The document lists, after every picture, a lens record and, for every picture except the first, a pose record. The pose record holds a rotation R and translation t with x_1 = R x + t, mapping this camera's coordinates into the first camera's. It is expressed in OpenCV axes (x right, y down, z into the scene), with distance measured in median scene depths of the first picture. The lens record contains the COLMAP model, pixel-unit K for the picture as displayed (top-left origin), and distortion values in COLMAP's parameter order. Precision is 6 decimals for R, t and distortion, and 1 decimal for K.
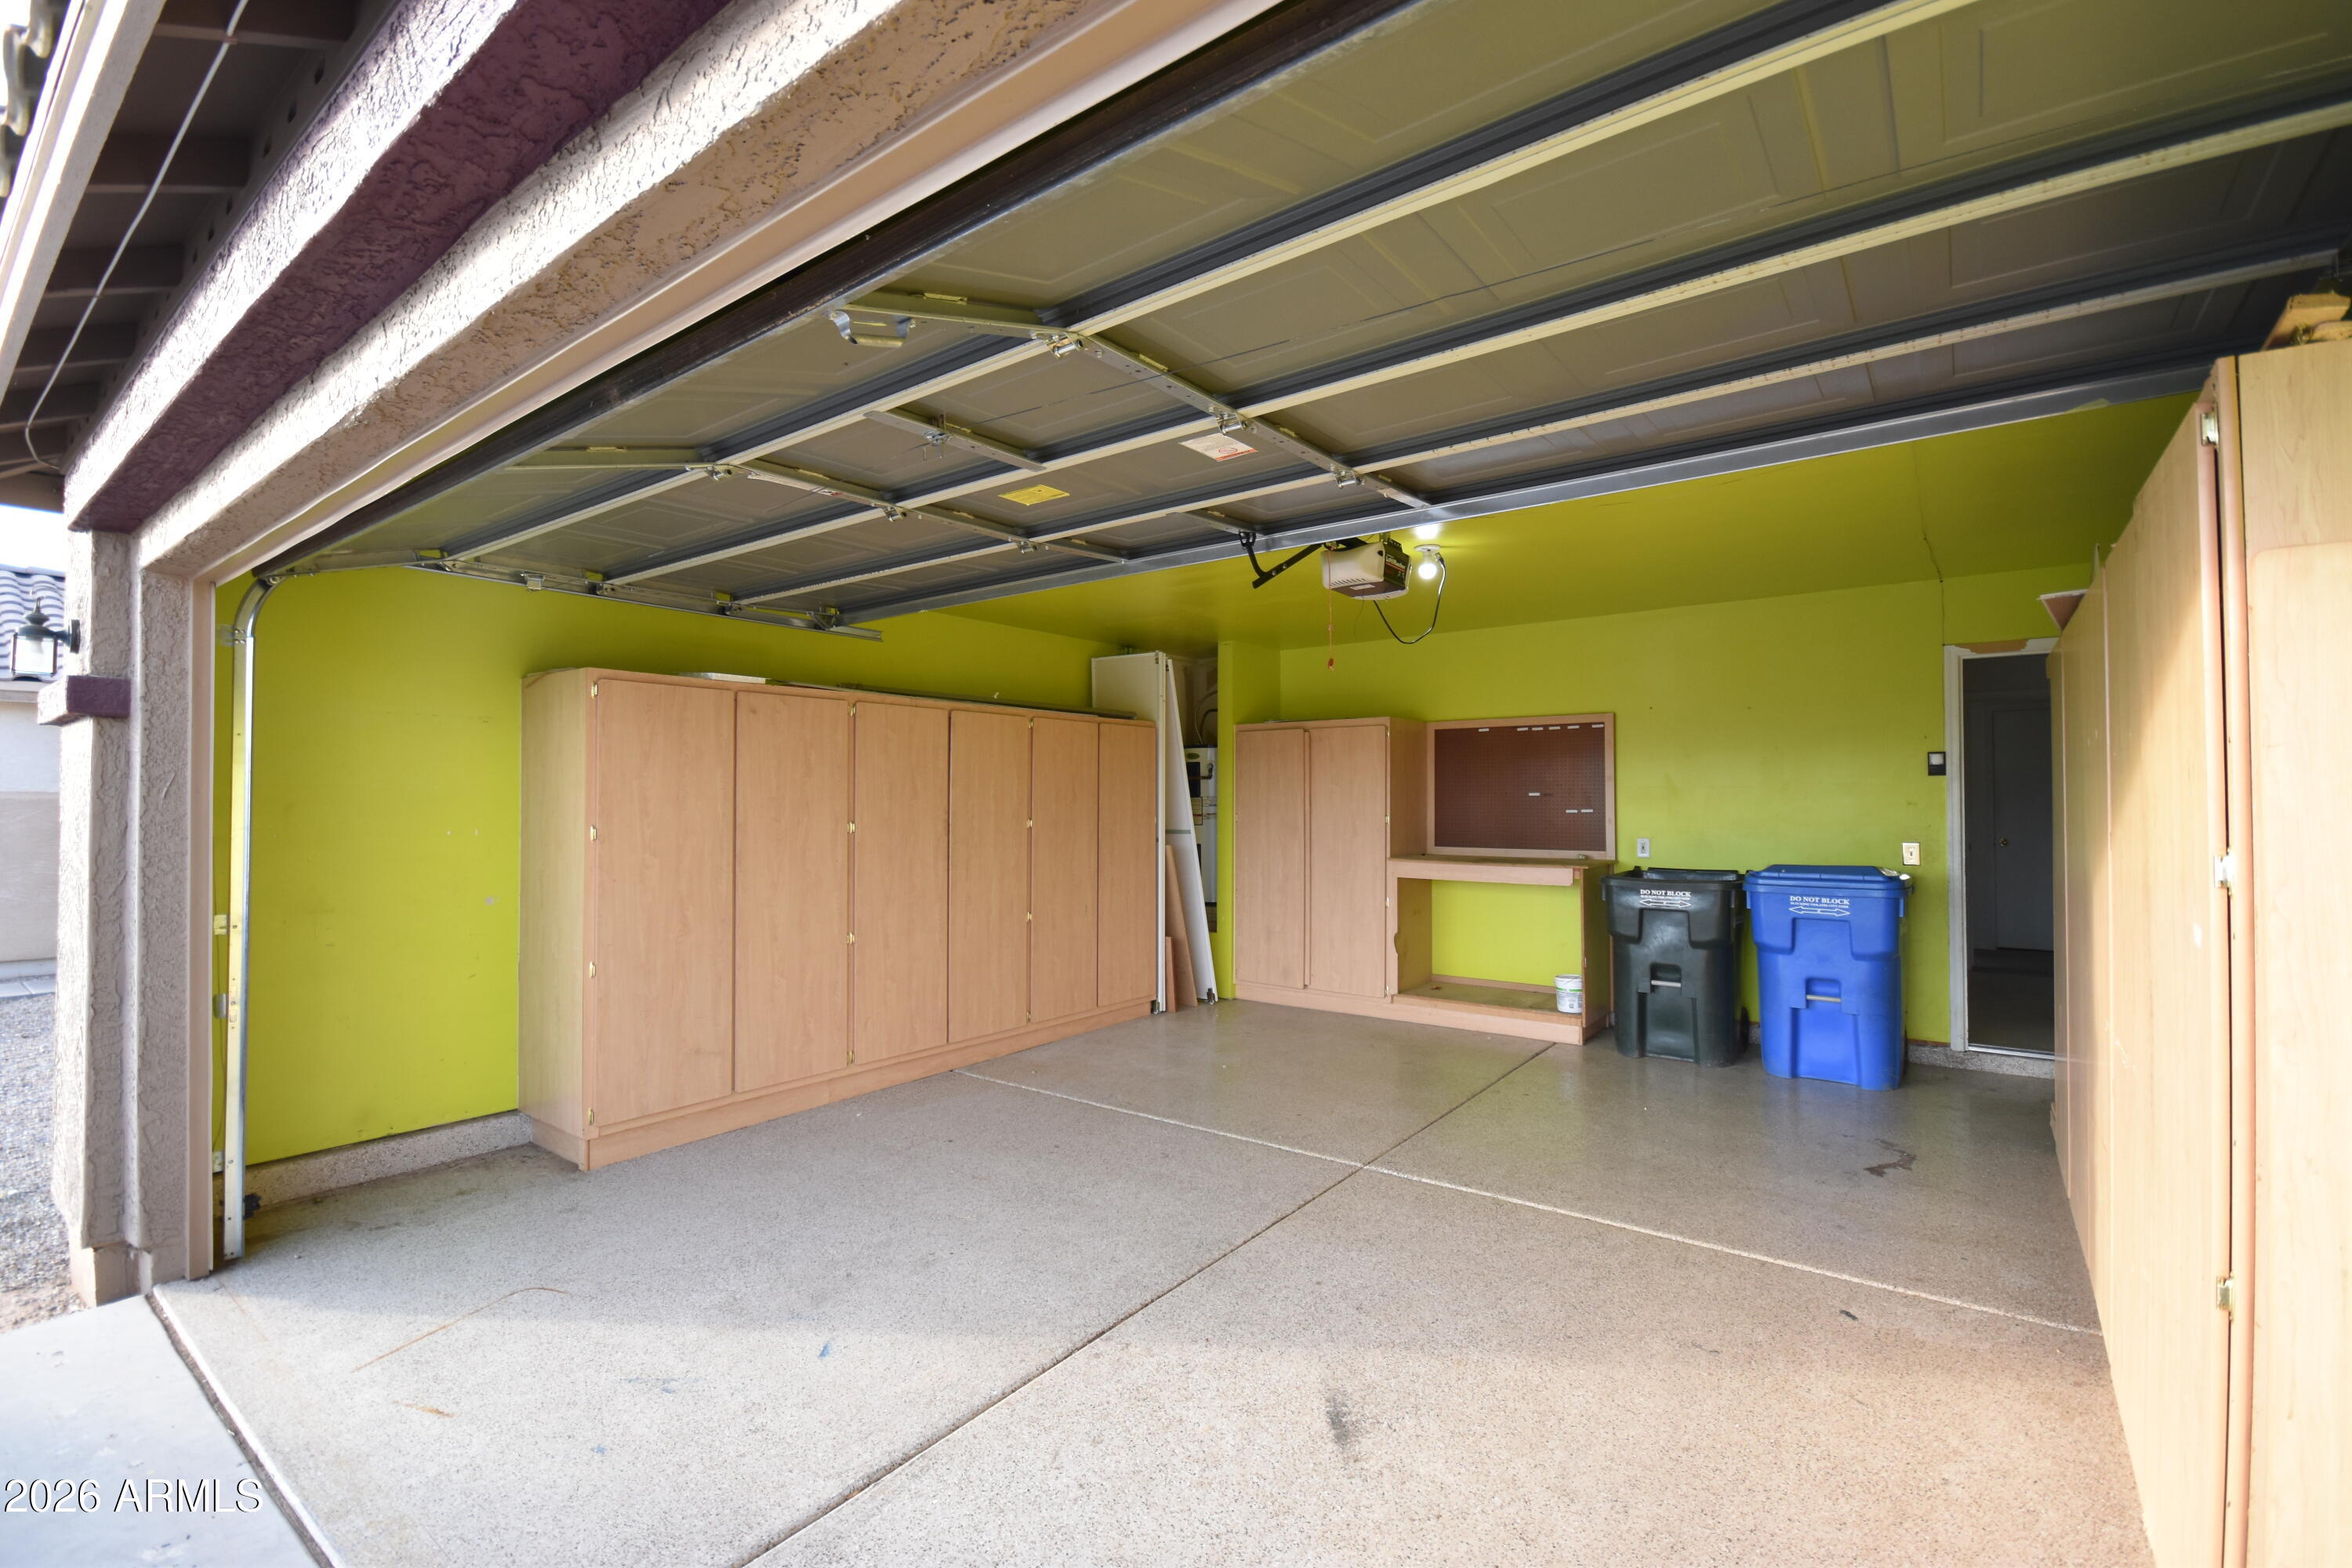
lens RADIAL K [[1040.5, 0, 1179.5], [0, 1040.5, 788.0], [0, 0, 1]] dist [0.000338, 0.000290]
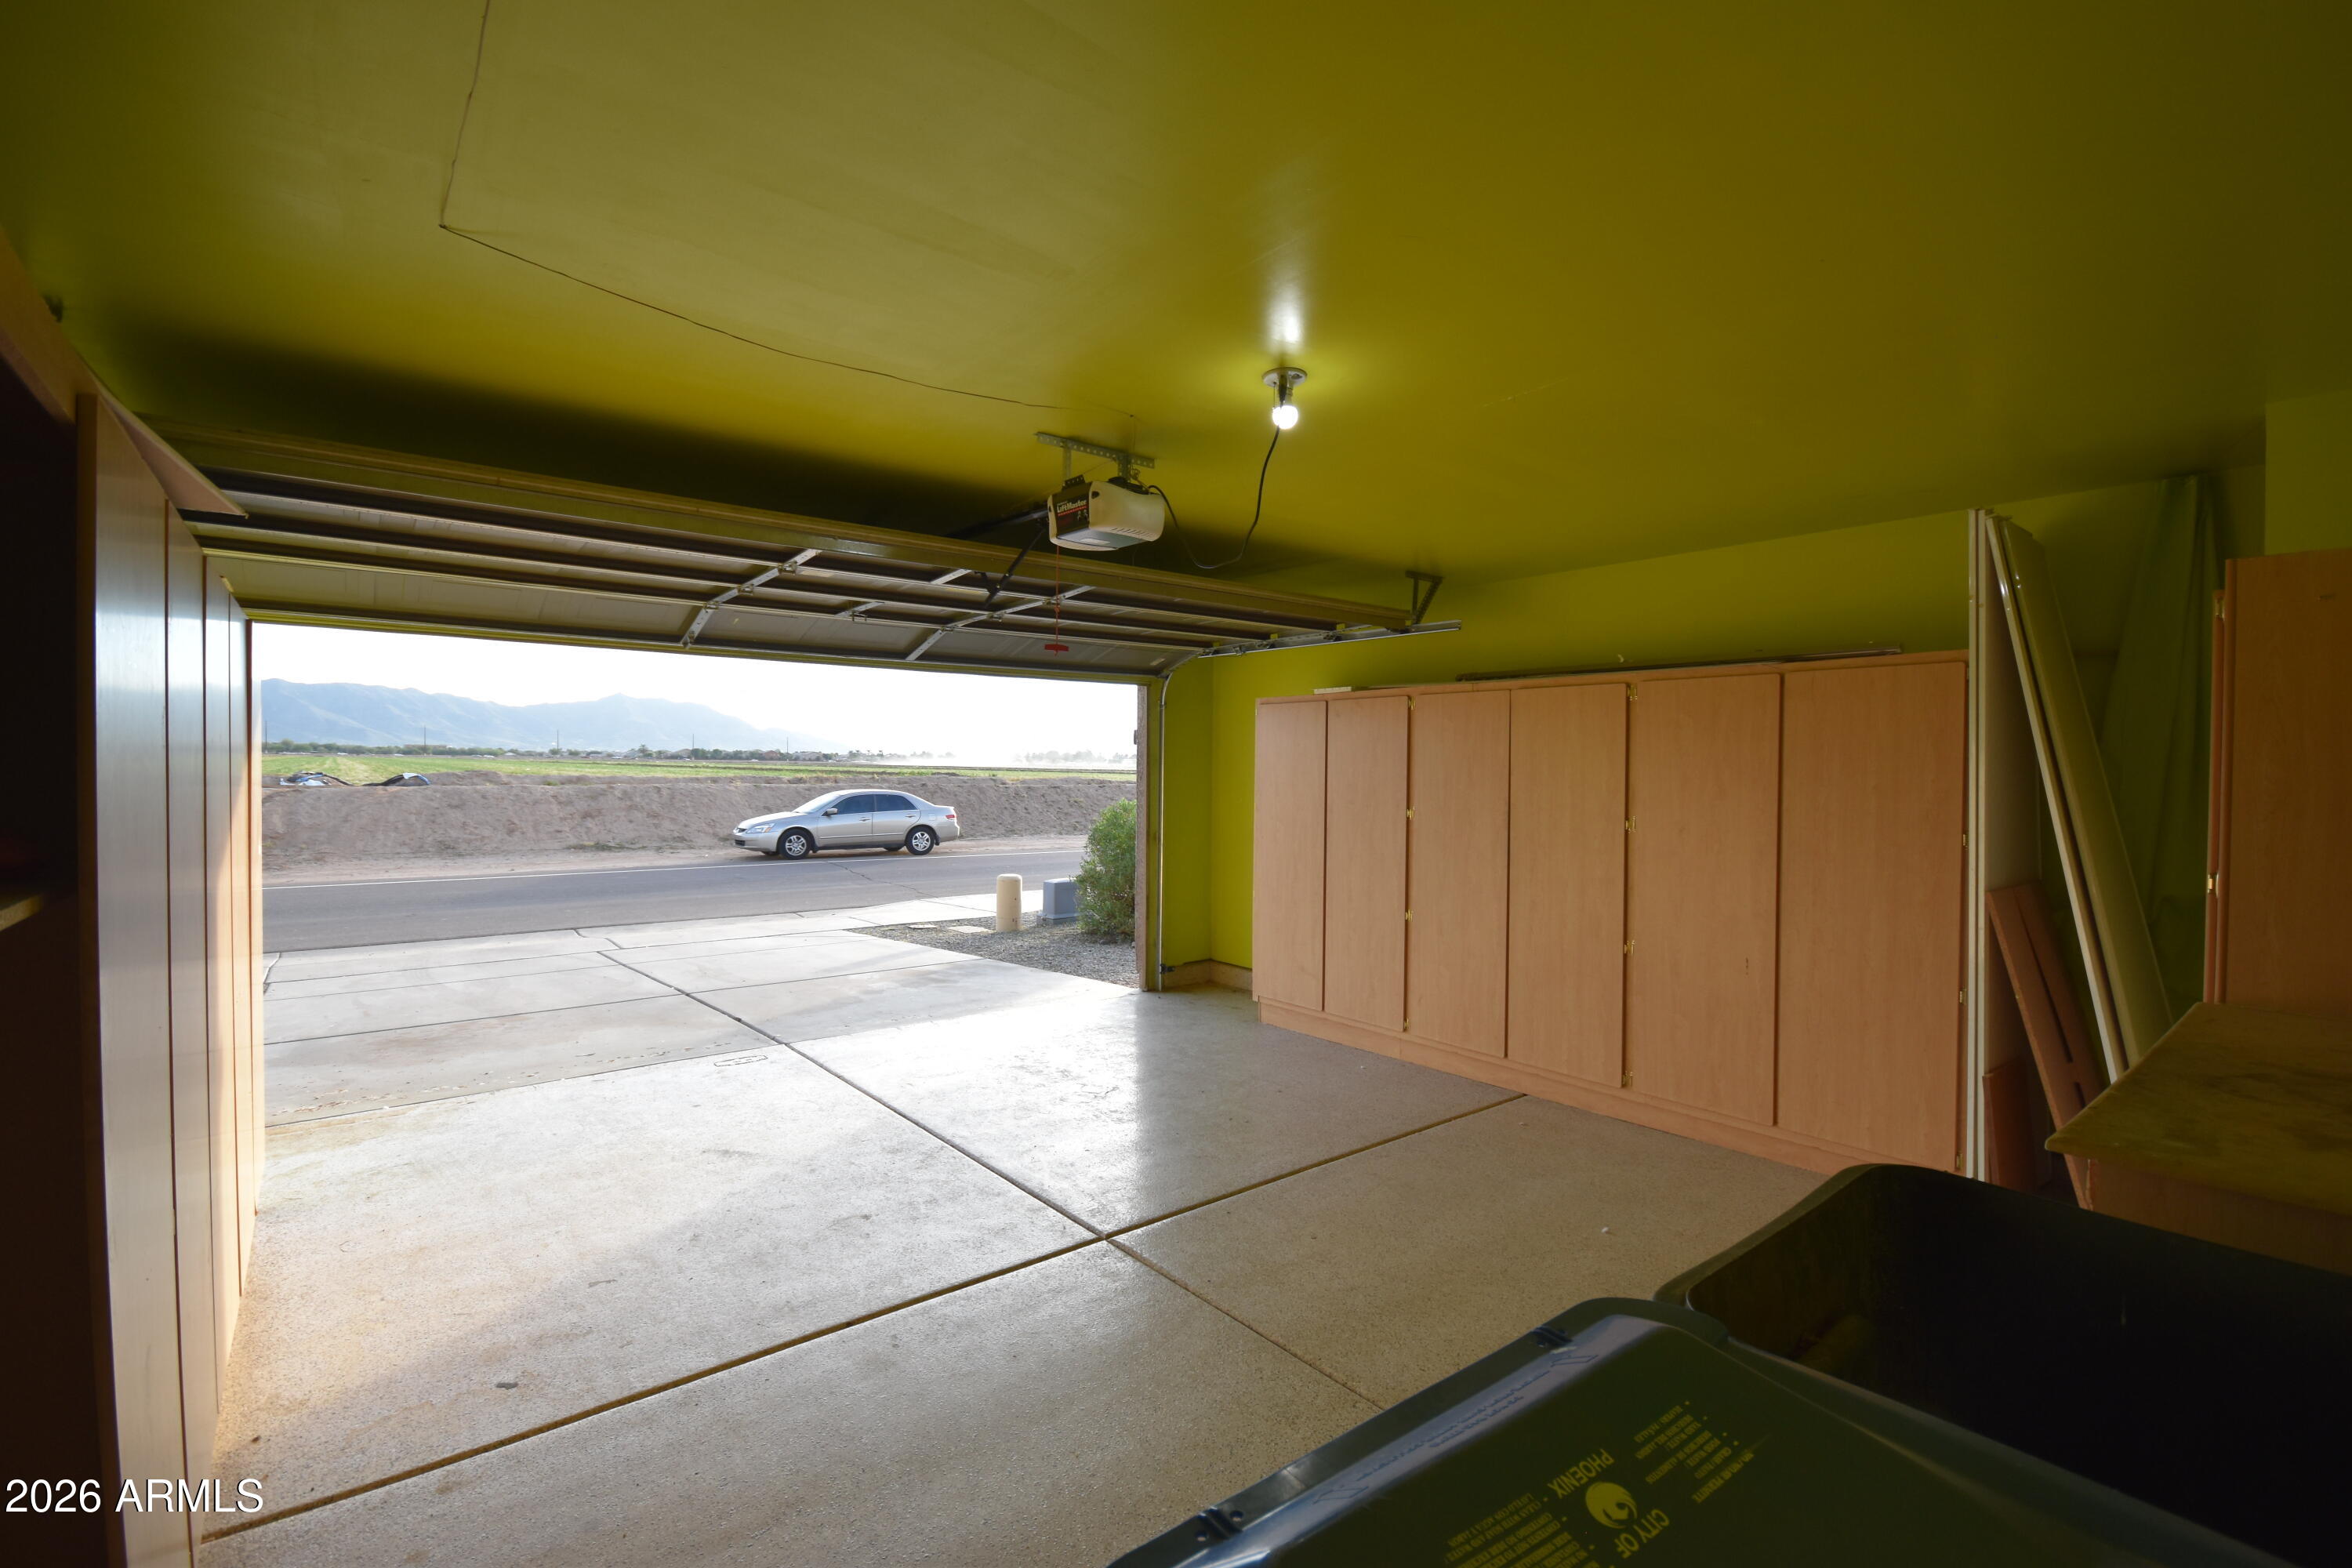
lens RADIAL K [[1040.5, 0, 1179.5], [0, 1040.5, 788.0], [0, 0, 1]] dist [0.000338, 0.000290]
pose [[-0.238593, 0.016314, -0.970983, 0.846198], [-0.001839, 0.999850, 0.017250, -0.006853], [0.971118, 0.005901, -0.238527, 1.100695]]
